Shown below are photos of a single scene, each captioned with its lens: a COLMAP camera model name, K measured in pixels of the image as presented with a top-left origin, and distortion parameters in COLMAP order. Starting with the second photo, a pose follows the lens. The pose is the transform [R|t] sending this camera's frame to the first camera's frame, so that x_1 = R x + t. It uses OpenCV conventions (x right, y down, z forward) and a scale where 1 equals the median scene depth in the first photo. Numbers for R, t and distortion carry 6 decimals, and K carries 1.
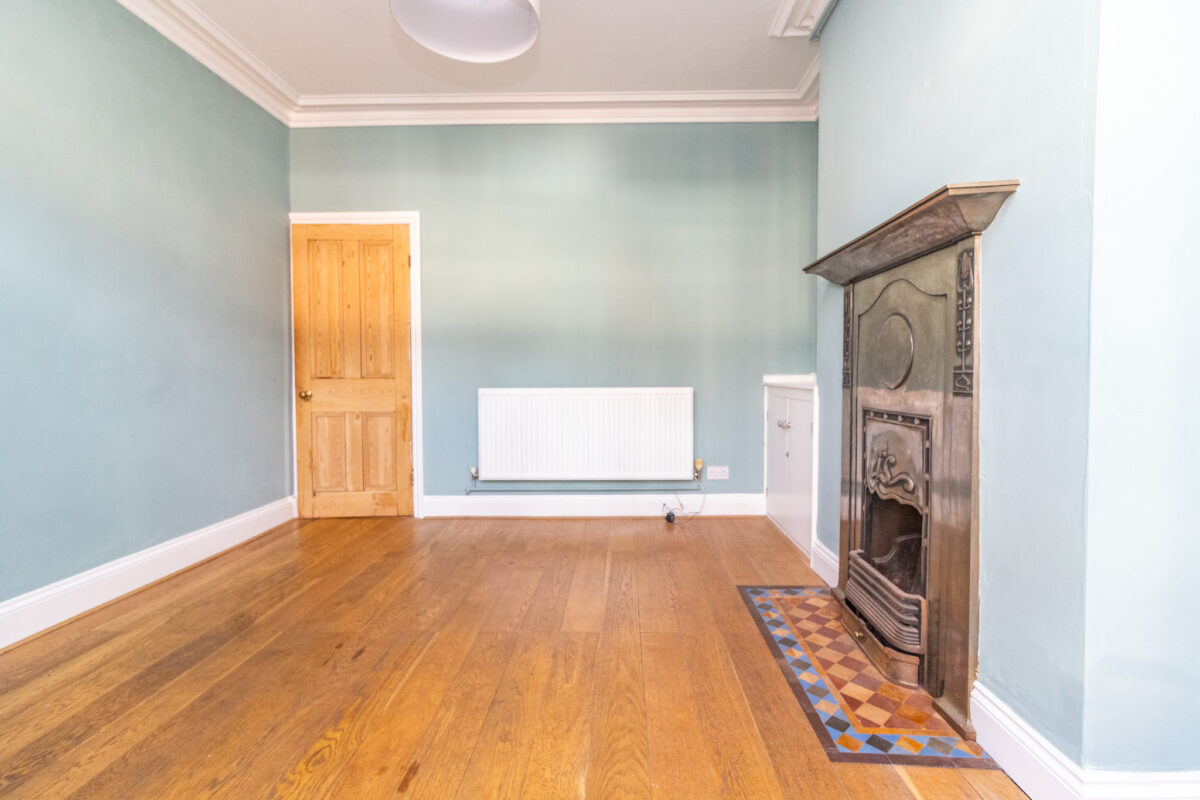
lens RADIAL K [[554.7, 0, 608.1], [0, 554.7, 395.6], [0, 0, 1]] dist [0.004953, 0.000542]
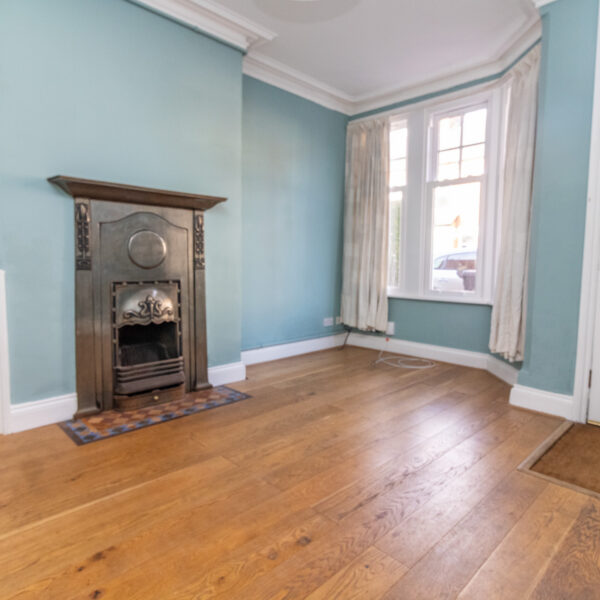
lens RADIAL K [[411.5, 0, 298.5], [0, 411.5, 299.8], [0, 0, 1]] dist [0.000036, 0.003361]
pose [[-0.716956, -0.067880, 0.693806, -0.852691], [0.020783, 0.992724, 0.118601, -0.061522], [-0.696808, 0.099451, -0.710329, 1.622586]]
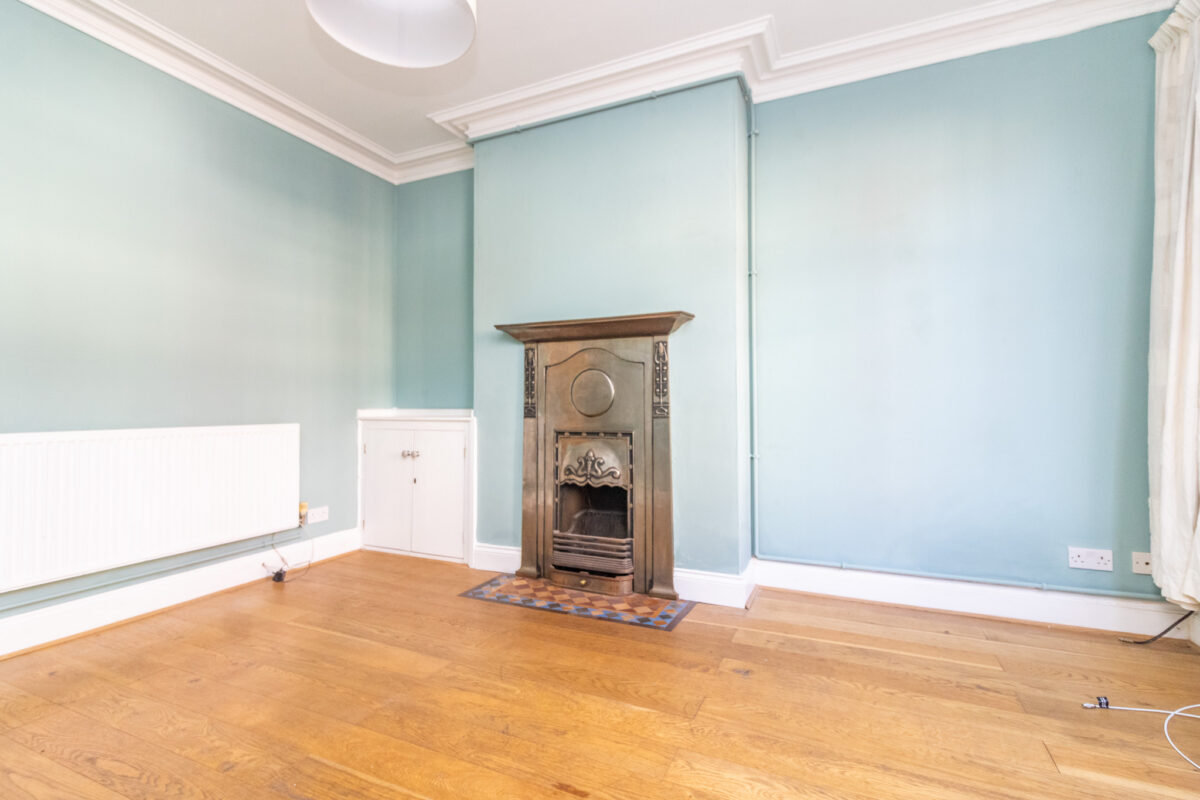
lens RADIAL K [[554.7, 0, 609.6], [0, 554.7, 398.7], [0, 0, 1]] dist [0.004953, 0.000542]
pose [[0.387605, 0.012115, 0.921746, -0.893192], [0.042444, 0.998619, -0.030973, -0.011326], [-0.920848, 0.051128, 0.386555, 0.334748]]
